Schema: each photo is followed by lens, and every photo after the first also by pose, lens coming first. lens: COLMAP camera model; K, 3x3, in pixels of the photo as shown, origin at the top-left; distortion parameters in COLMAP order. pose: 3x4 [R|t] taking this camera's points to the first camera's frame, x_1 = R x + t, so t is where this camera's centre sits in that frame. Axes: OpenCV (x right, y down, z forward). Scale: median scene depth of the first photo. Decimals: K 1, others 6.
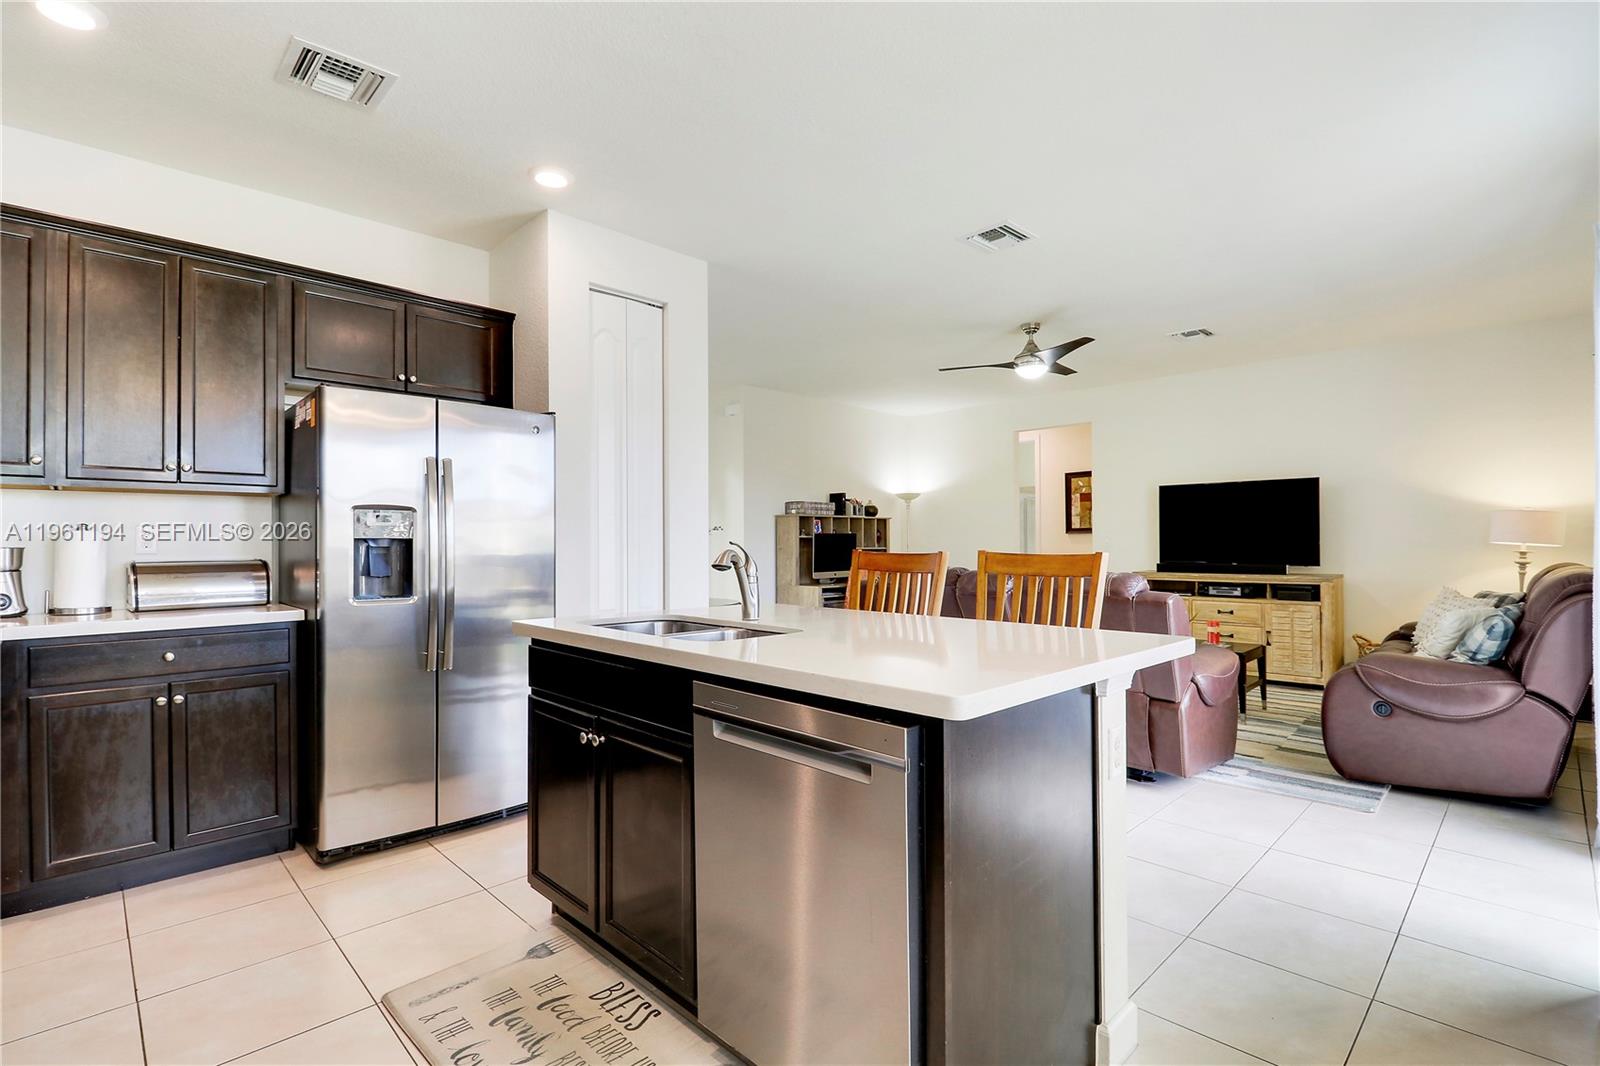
lens RADIAL K [[747.4, 0, 805.6], [0, 747.4, 538.4], [0, 0, 1]] dist [-0.003054, -0.000968]
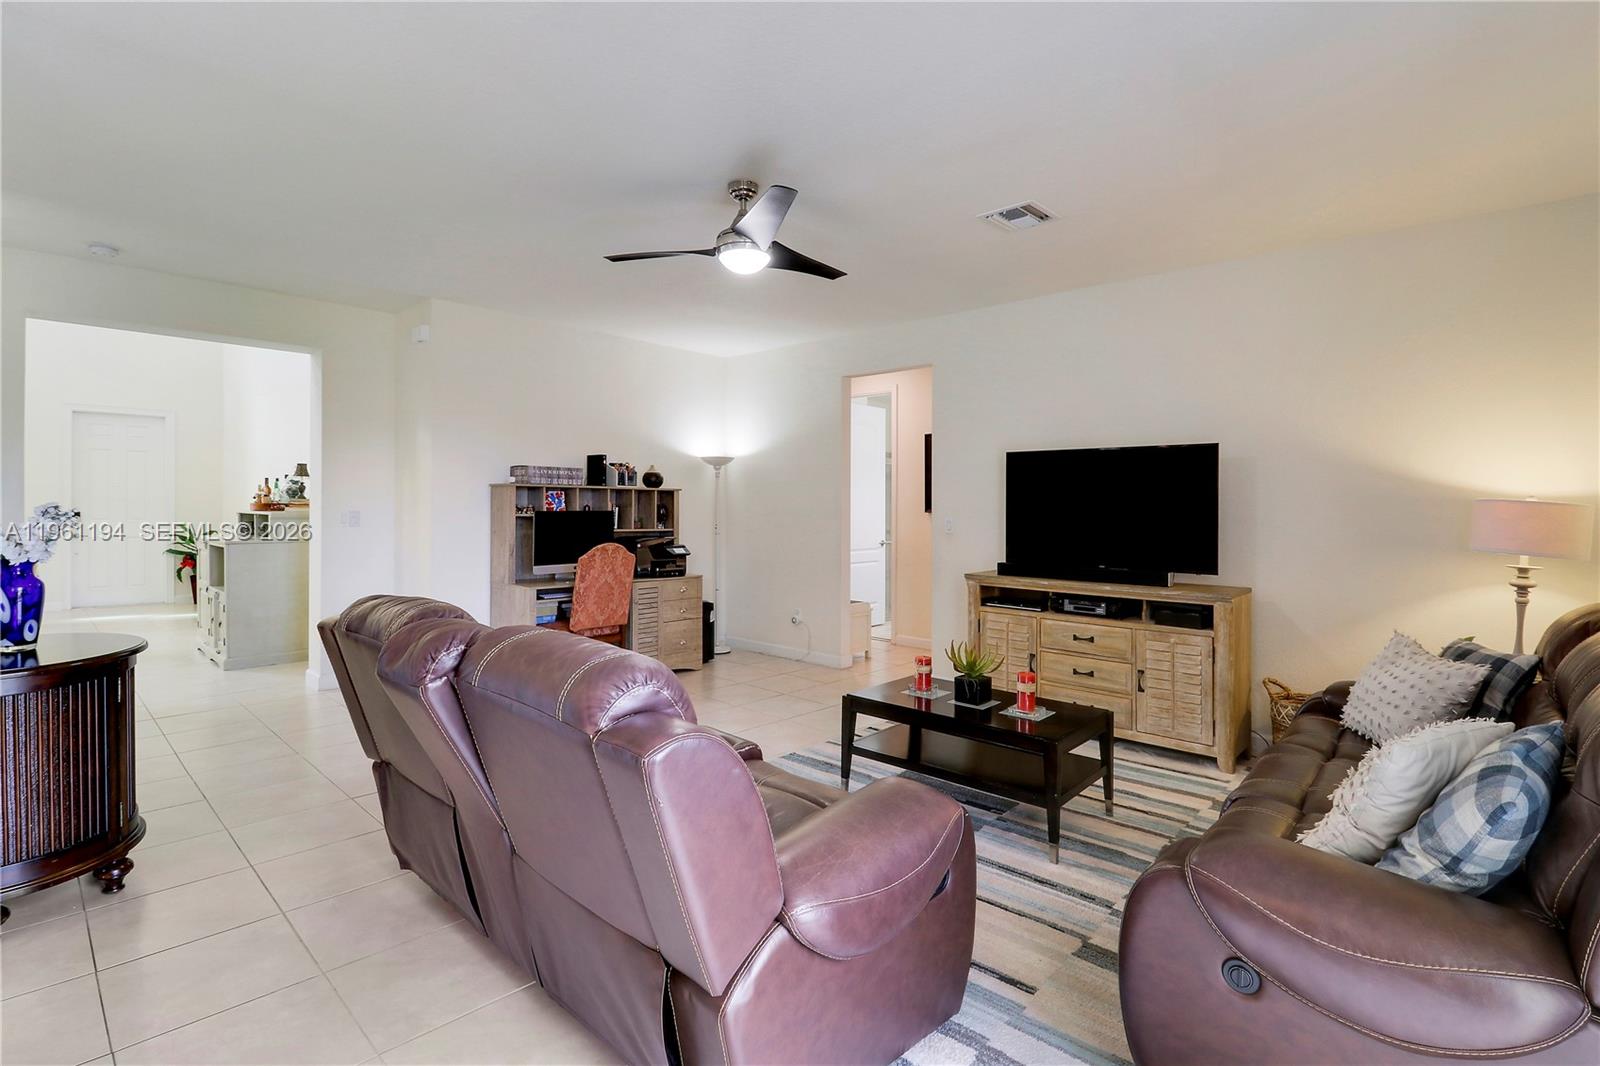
lens RADIAL K [[755.1, 0, 794.6], [0, 755.1, 503.7], [0, 0, 1]] dist [0.000980, -0.000386]
pose [[0.999479, 0.014913, 0.028637, 0.288319], [-0.015009, 0.999882, 0.003143, -0.023837], [-0.028587, -0.003571, 0.999585, 0.331020]]
